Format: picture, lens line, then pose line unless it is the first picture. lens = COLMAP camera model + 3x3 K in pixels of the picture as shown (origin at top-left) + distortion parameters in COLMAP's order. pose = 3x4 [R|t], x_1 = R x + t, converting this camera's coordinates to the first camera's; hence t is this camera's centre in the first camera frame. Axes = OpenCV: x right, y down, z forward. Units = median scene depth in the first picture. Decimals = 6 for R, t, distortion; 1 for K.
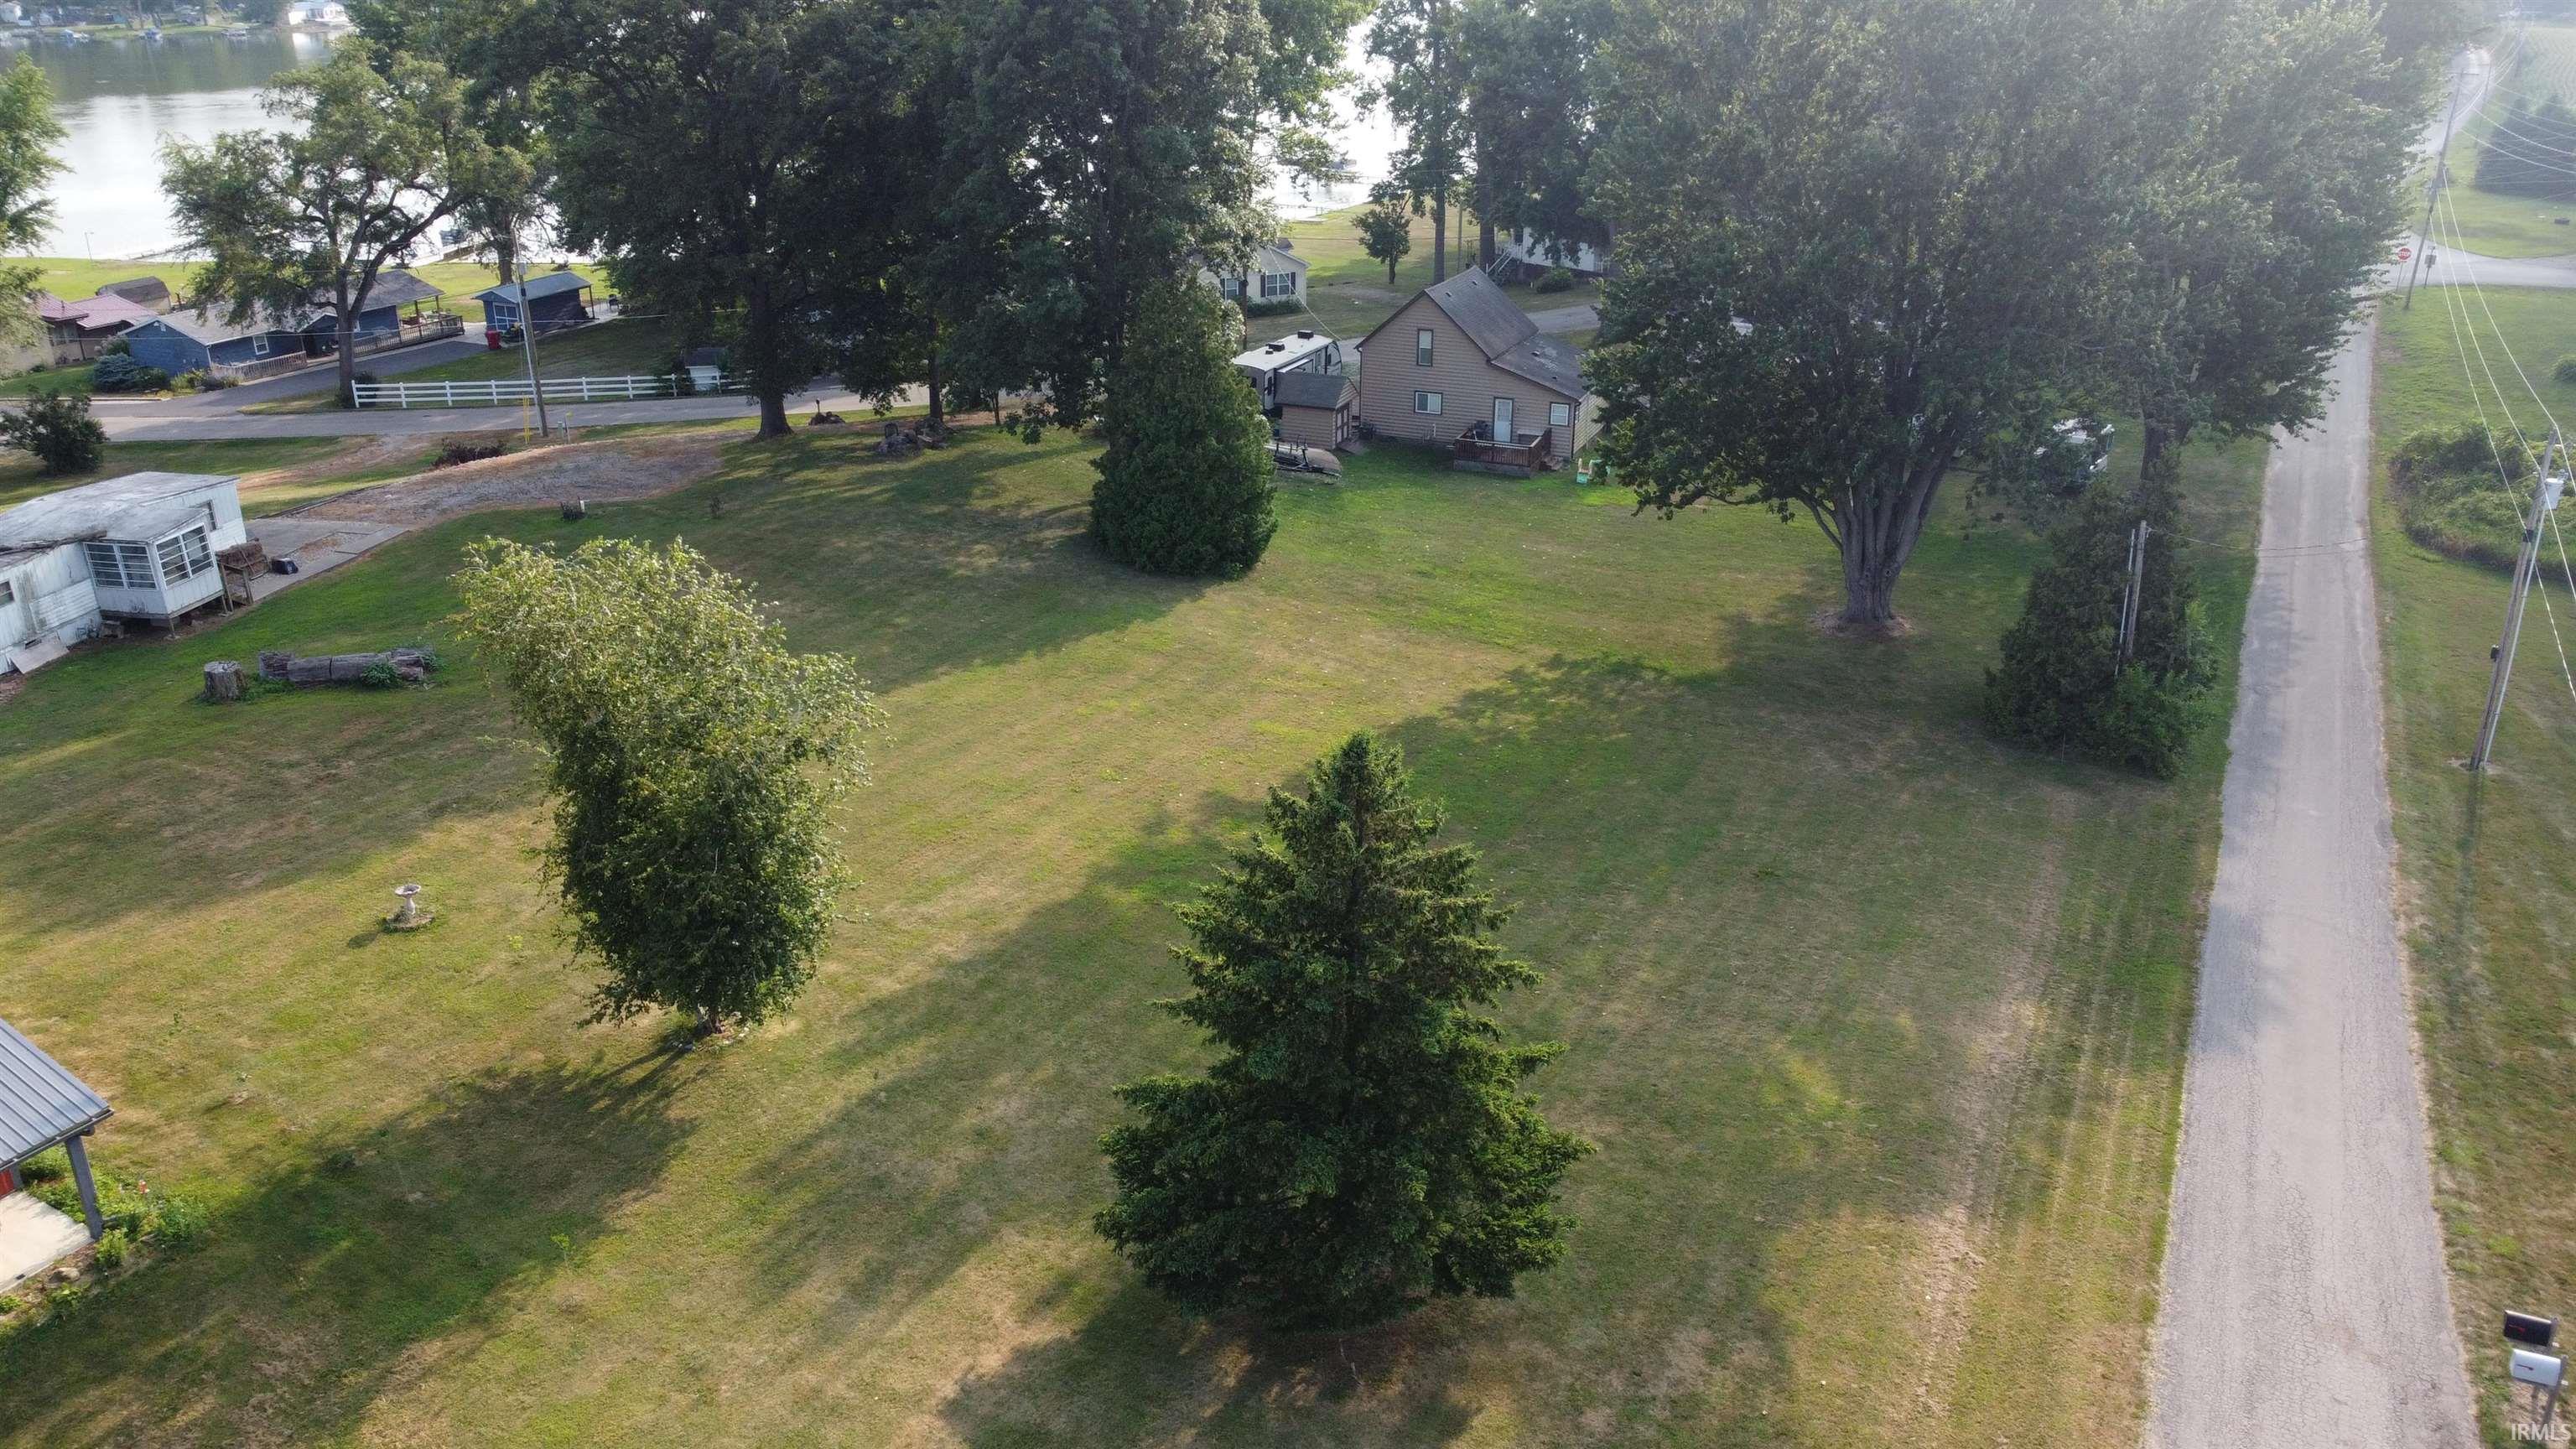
lens RADIAL K [[1979.4, 0, 1277.0], [0, 1979.4, 721.2], [0, 0, 1]] dist [-0.001621, -0.003387]
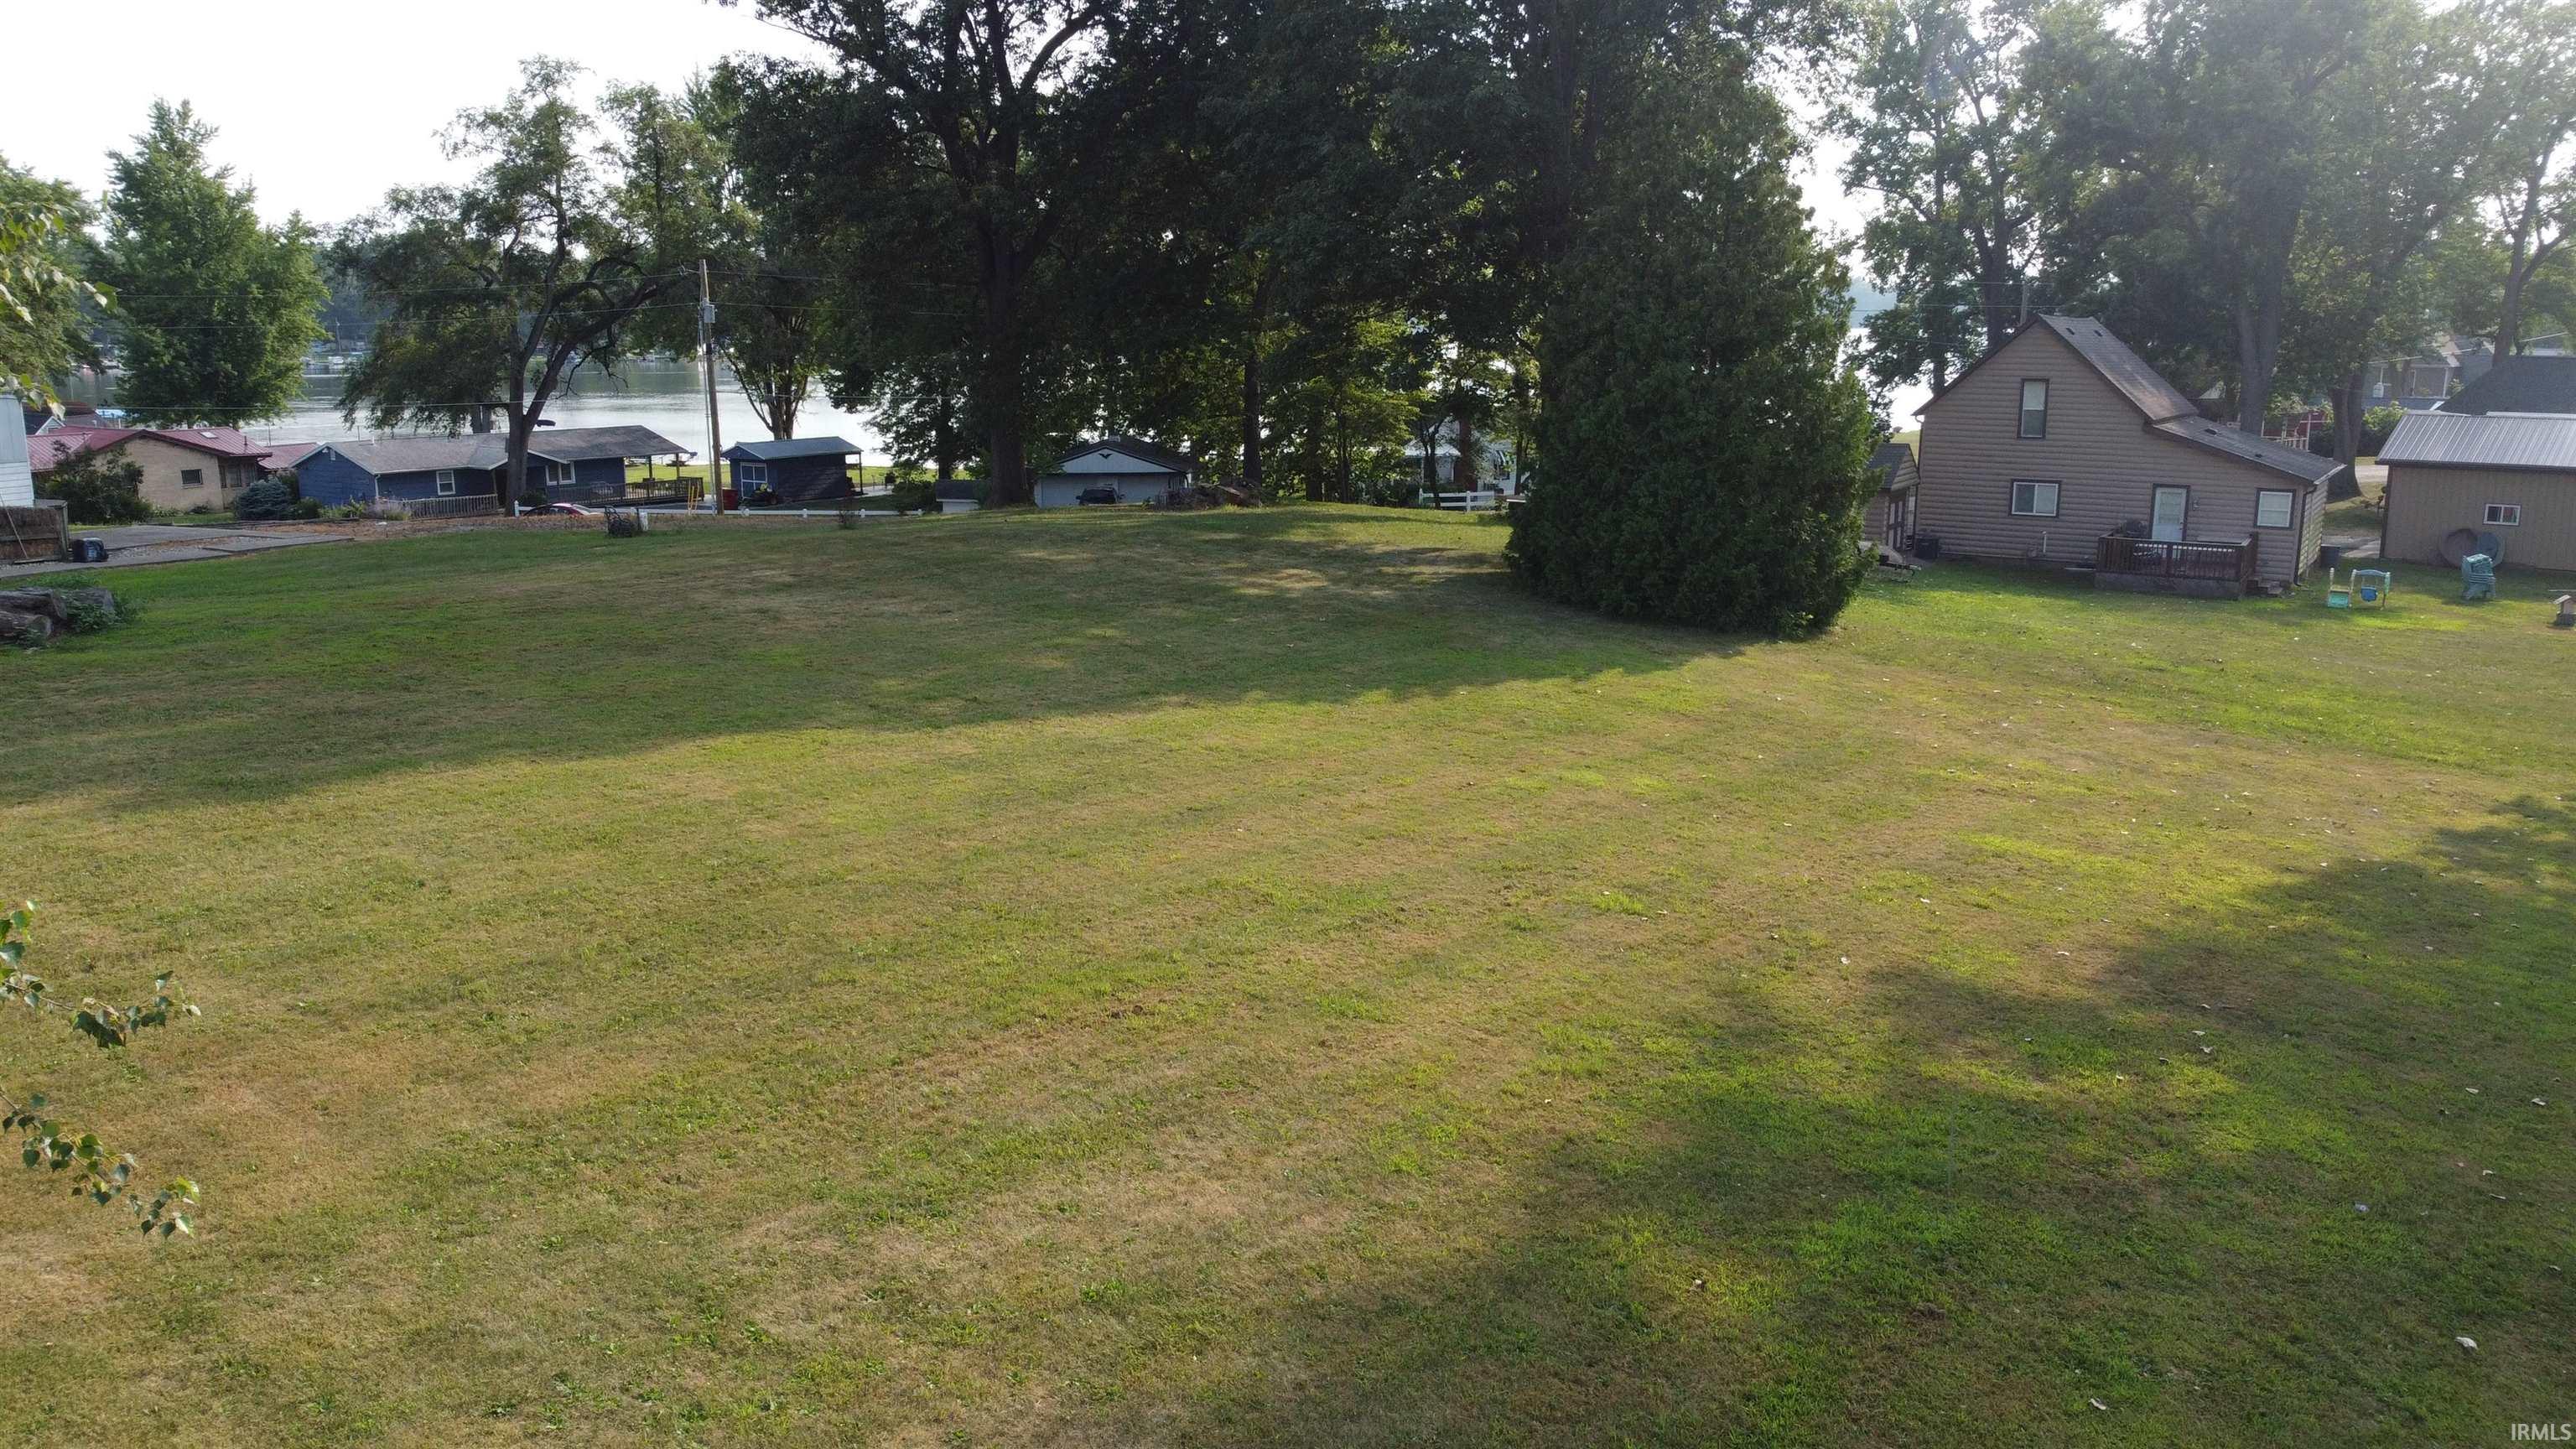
lens RADIAL K [[1979.4, 0, 1277.0], [0, 1979.4, 721.2], [0, 0, 1]] dist [-0.001621, -0.003387]
pose [[0.984375, 0.036437, -0.172275, -0.071422], [-0.067942, 0.981191, -0.180690, 0.052851], [0.162451, 0.189571, 0.968335, 0.557477]]
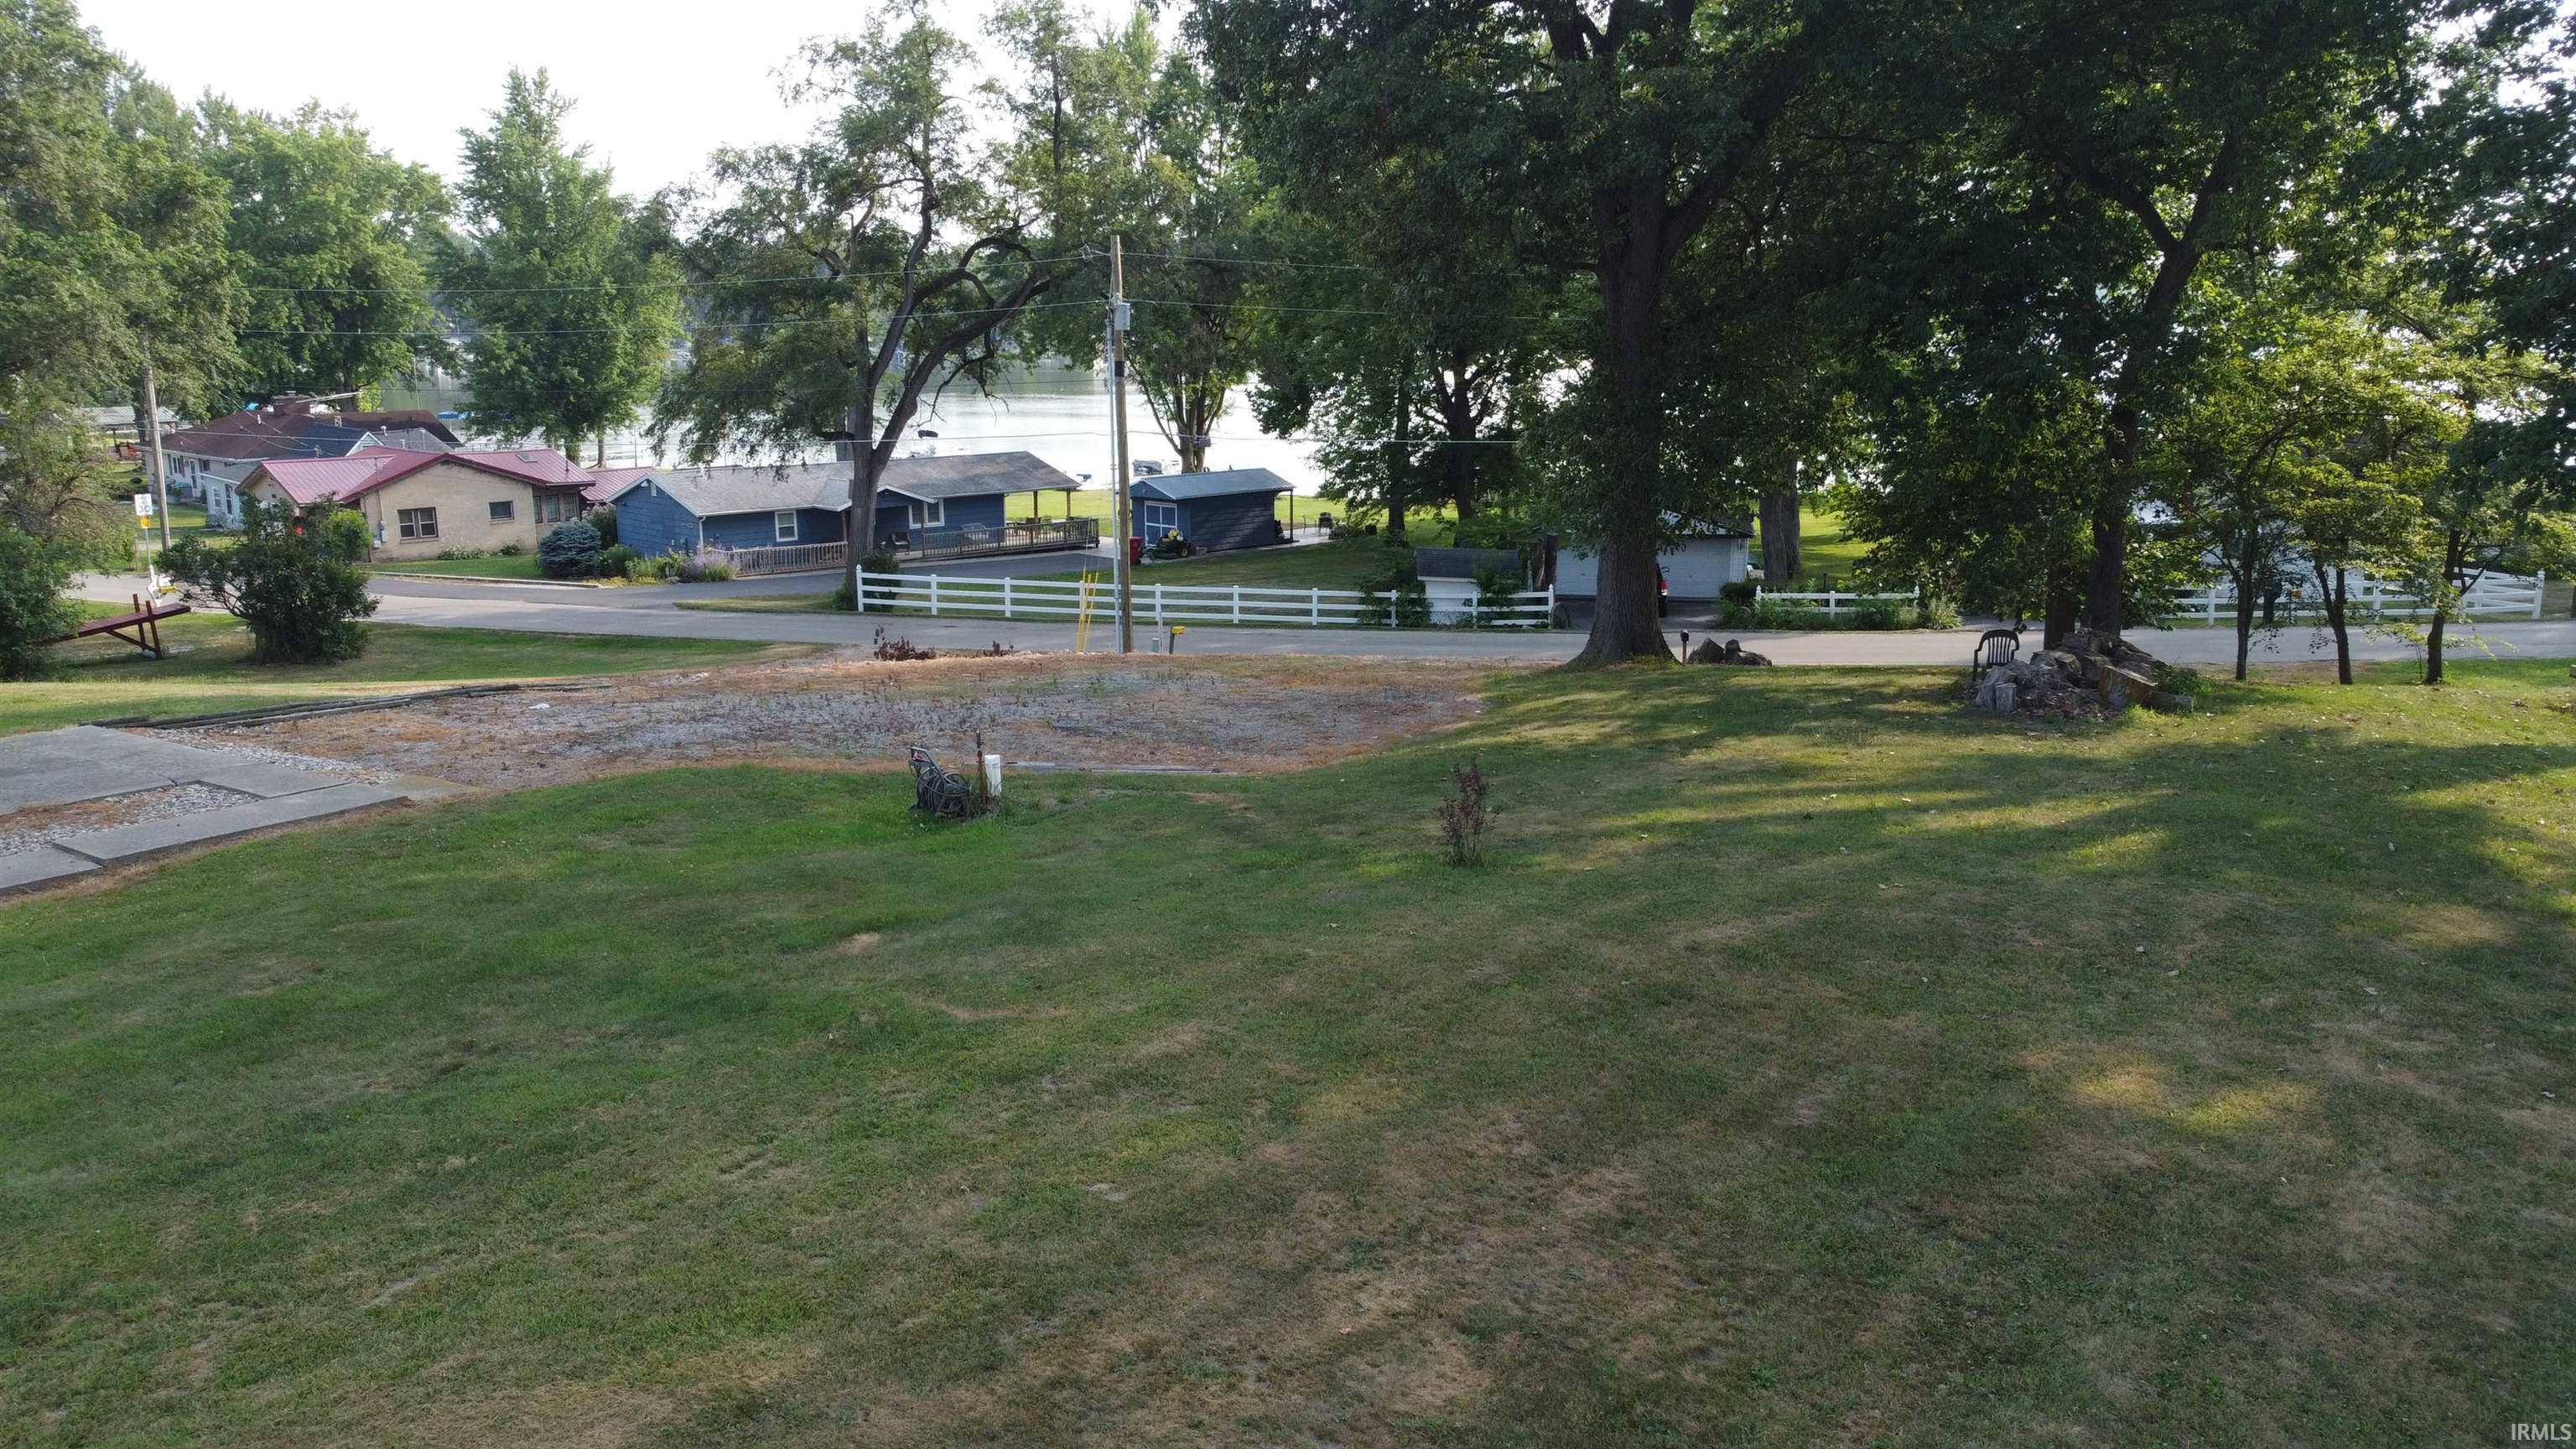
lens RADIAL K [[1979.4, 0, 1277.0], [0, 1979.4, 721.2], [0, 0, 1]] dist [-0.001621, -0.003387]
pose [[0.934057, 0.073880, -0.349398, -0.260962], [-0.137057, 0.977608, -0.159684, -0.092032], [0.329777, 0.197041, 0.923267, 0.903105]]
